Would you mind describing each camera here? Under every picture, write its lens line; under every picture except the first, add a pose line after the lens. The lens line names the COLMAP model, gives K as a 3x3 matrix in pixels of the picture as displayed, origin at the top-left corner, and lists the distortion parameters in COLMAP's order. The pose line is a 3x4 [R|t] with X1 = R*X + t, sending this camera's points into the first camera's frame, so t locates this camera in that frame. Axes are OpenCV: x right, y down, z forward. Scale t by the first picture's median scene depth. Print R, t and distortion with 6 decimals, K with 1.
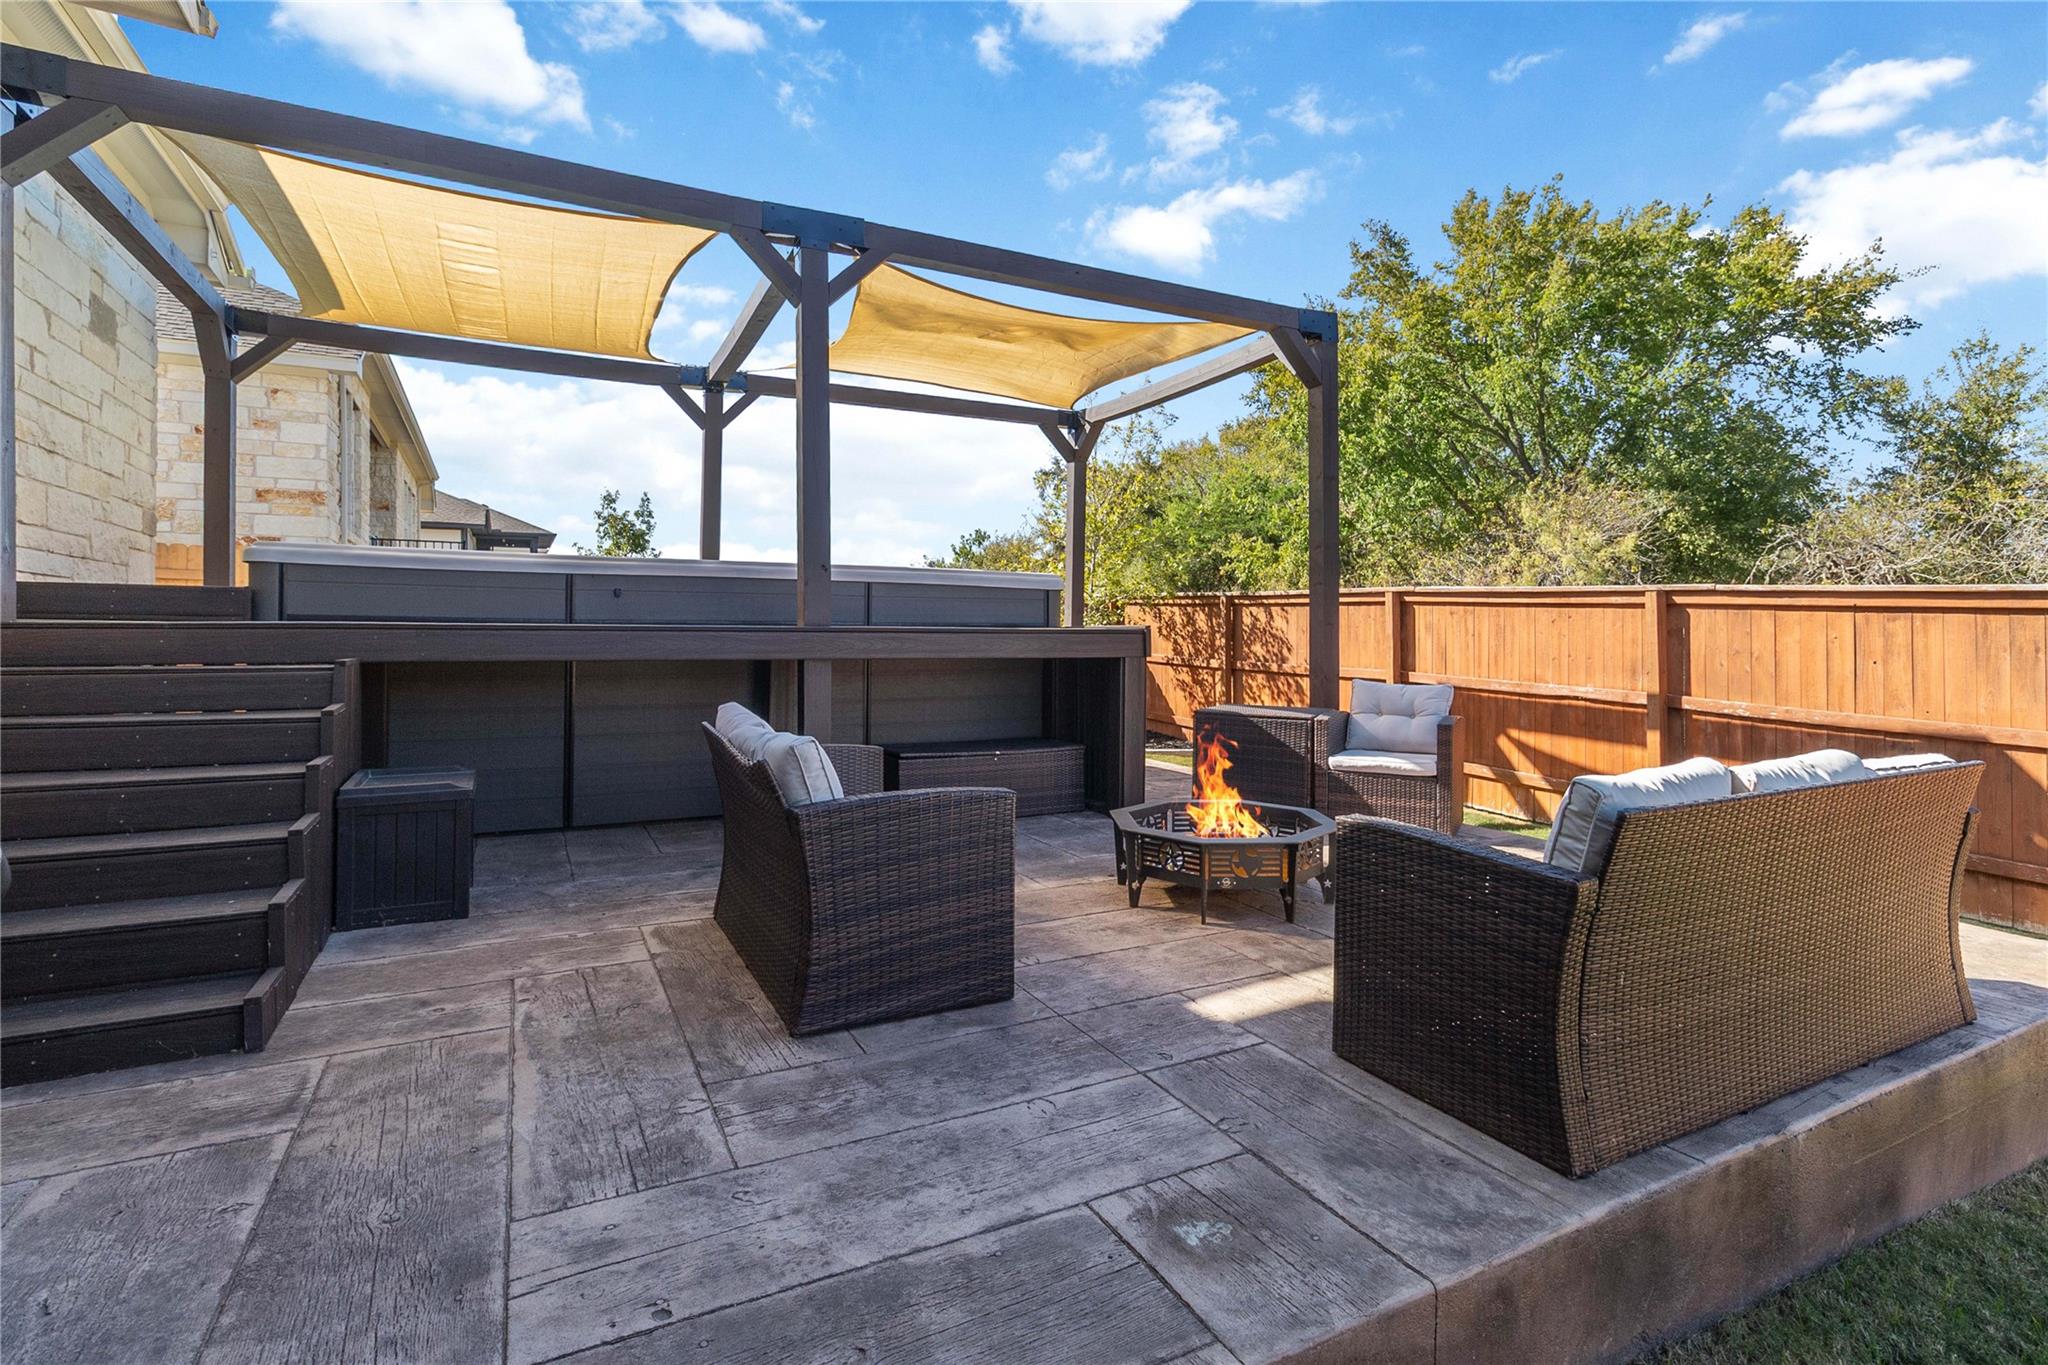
lens RADIAL K [[965.8, 0, 1027.9], [0, 965.8, 632.5], [0, 0, 1]] dist [0.000247, 0.001311]
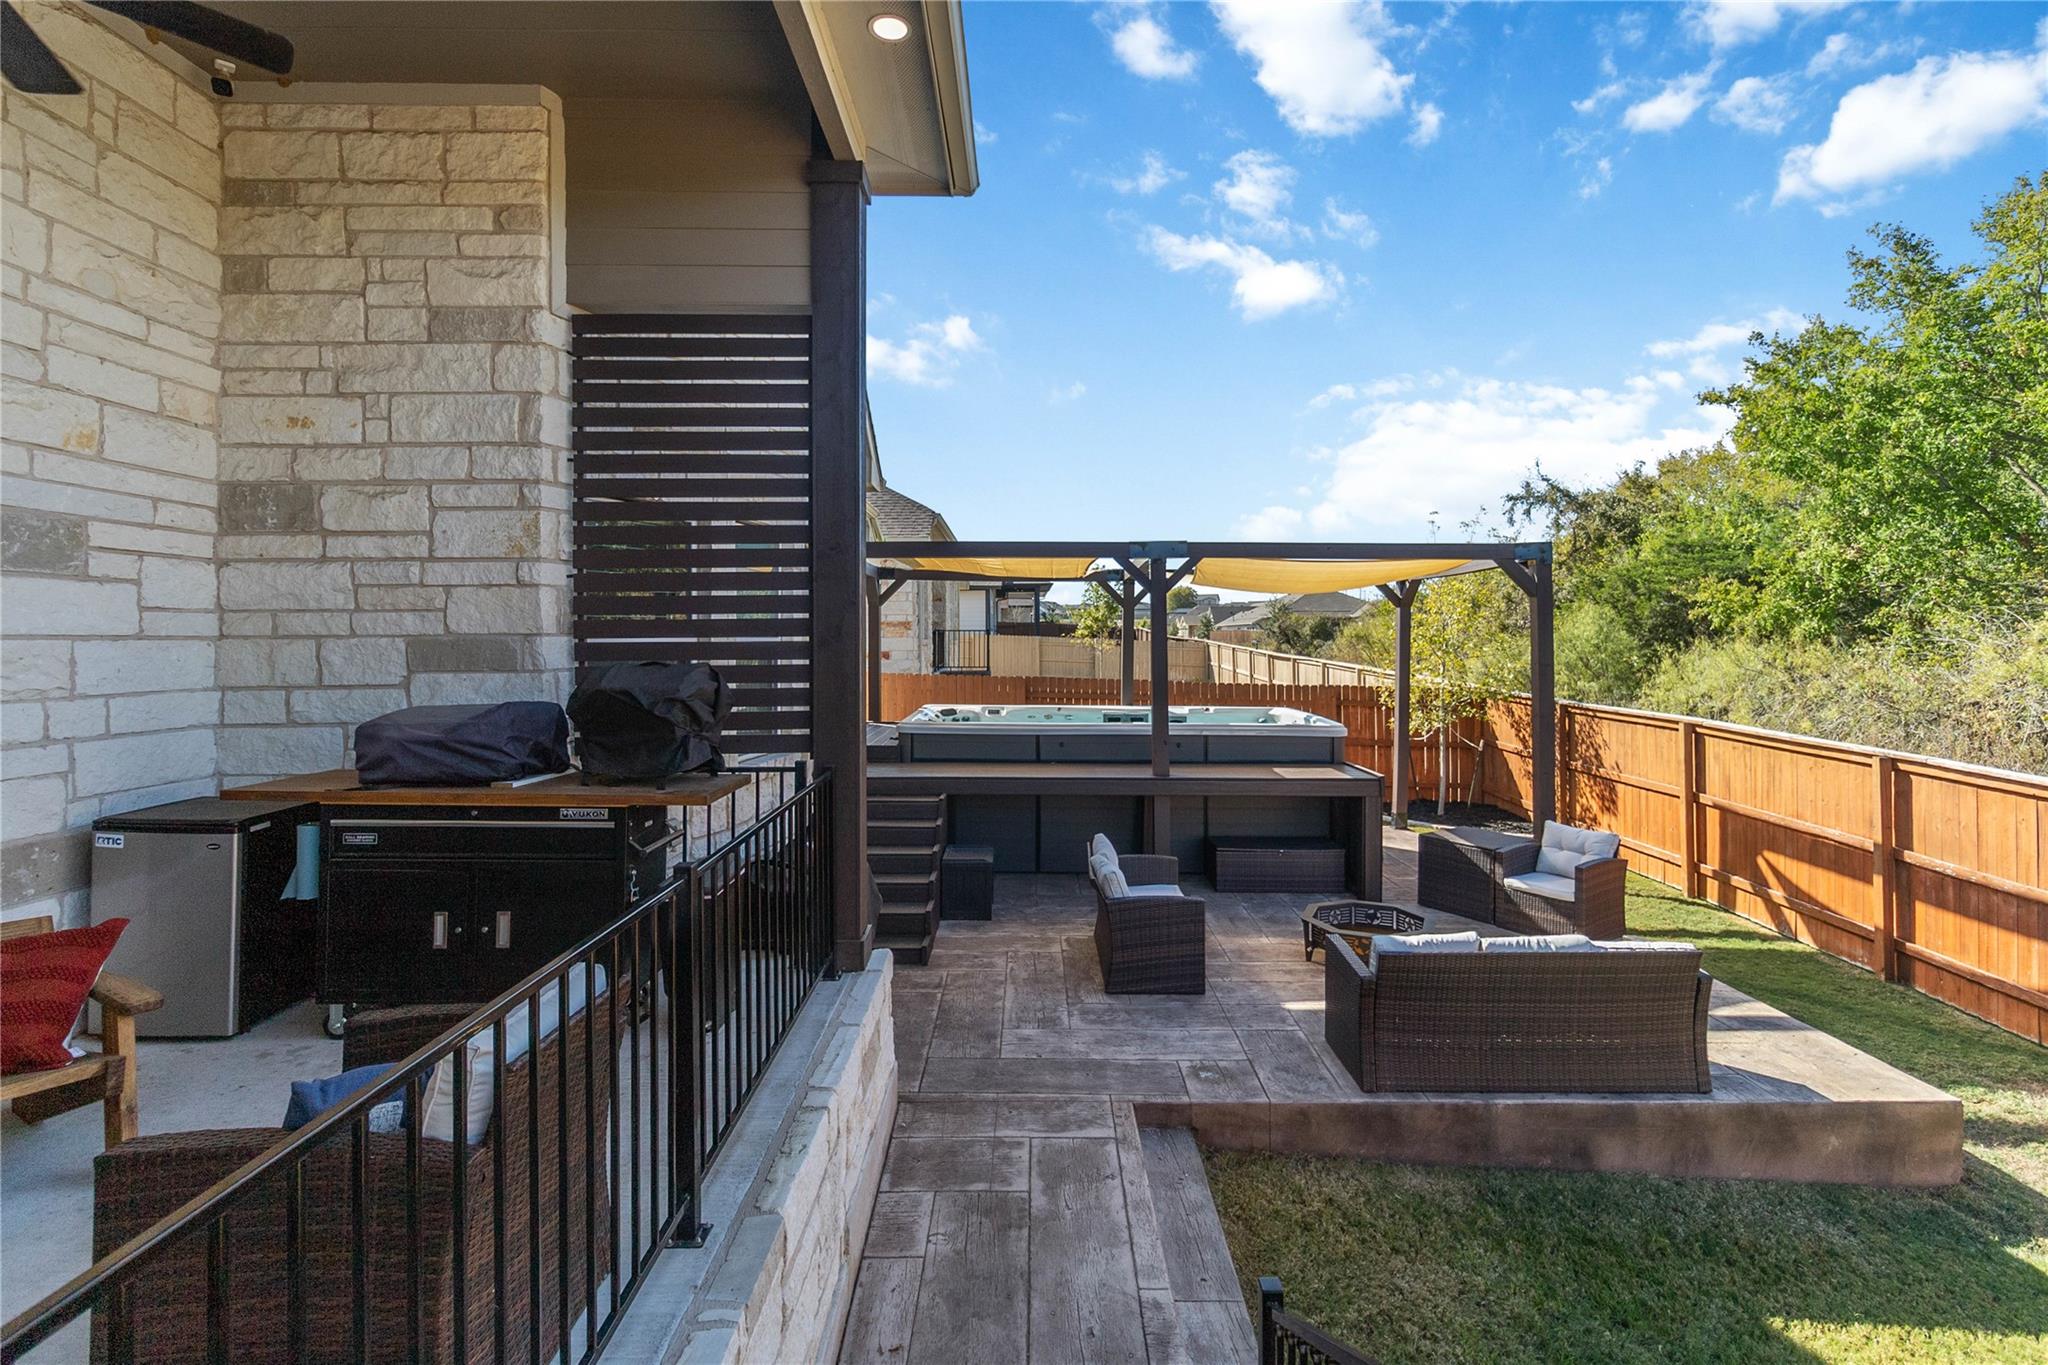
lens RADIAL K [[965.8, 0, 1039.3], [0, 965.8, 632.2], [0, 0, 1]] dist [0.000247, 0.001311]
pose [[0.889650, -0.005673, -0.456608, 0.256709], [0.002961, 0.999973, -0.006654, -0.169181], [0.456634, 0.004568, 0.889643, -0.443750]]
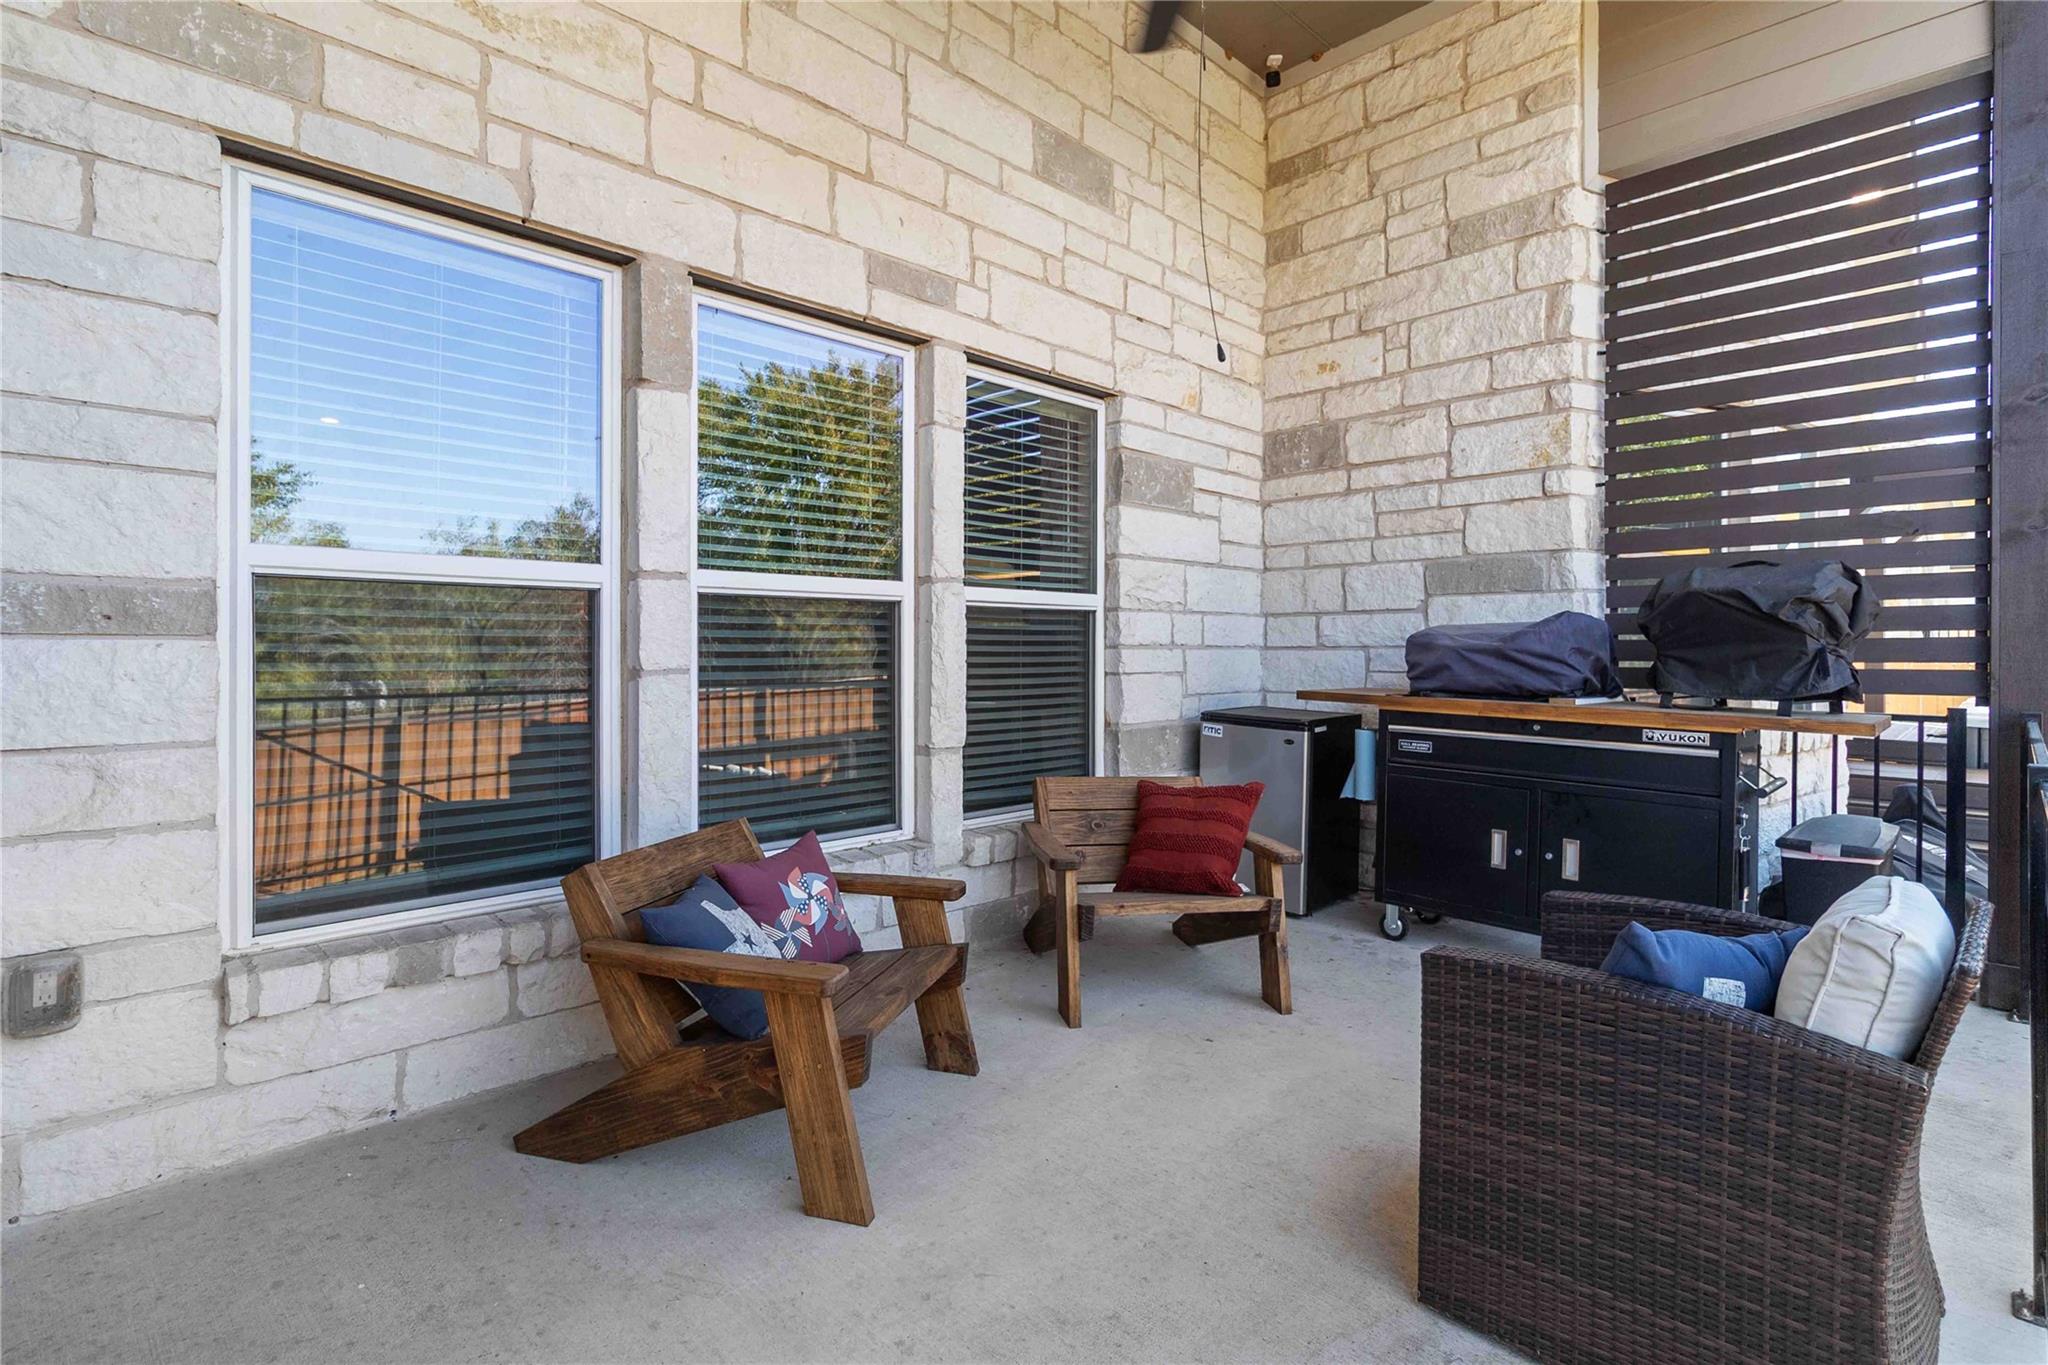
lens RADIAL K [[965.8, 0, 1032.0], [0, 965.8, 647.1], [0, 0, 1]] dist [0.000247, 0.001311]
pose [[0.287091, 0.001169, -0.957903, 0.139874], [-0.004147, 0.999991, -0.000023, -0.117601], [0.957894, 0.003979, 0.287094, -0.493995]]
